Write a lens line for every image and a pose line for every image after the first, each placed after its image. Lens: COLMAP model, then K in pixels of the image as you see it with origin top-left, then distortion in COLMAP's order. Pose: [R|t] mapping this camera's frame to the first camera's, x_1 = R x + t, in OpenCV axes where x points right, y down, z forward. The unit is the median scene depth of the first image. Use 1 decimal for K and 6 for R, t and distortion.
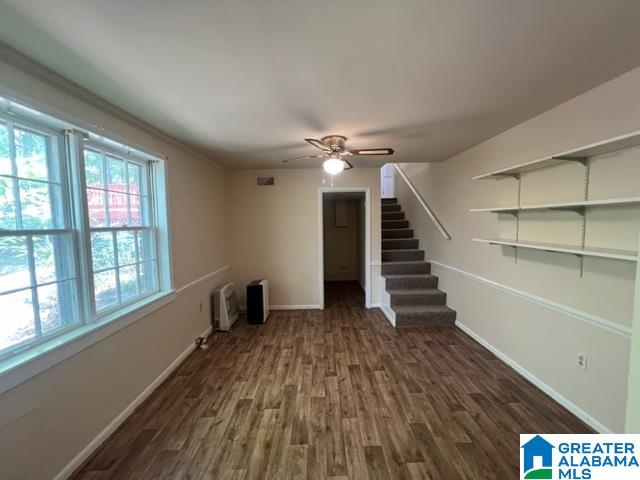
lens RADIAL K [[257.9, 0, 320.9], [0, 257.9, 240.8], [0, 0, 1]] dist [-0.000912, 0.000047]
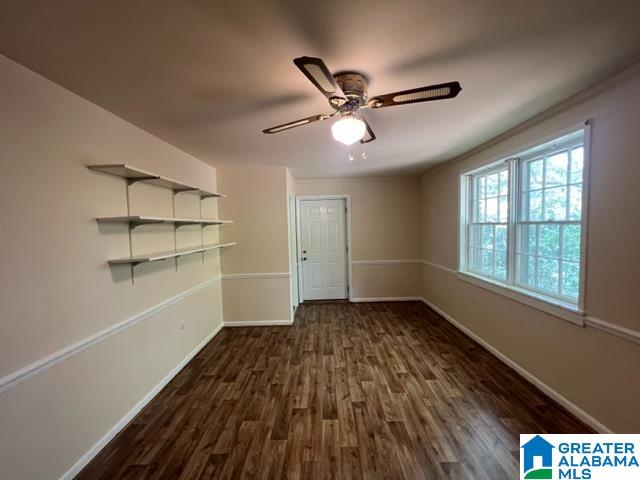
lens RADIAL K [[257.9, 0, 320.9], [0, 257.9, 240.8], [0, 0, 1]] dist [-0.000912, 0.000047]
pose [[-0.998858, 0.044197, 0.018131, 0.137712], [0.046193, 0.990344, 0.130713, -0.145089], [-0.012179, 0.131401, -0.991254, 1.956173]]
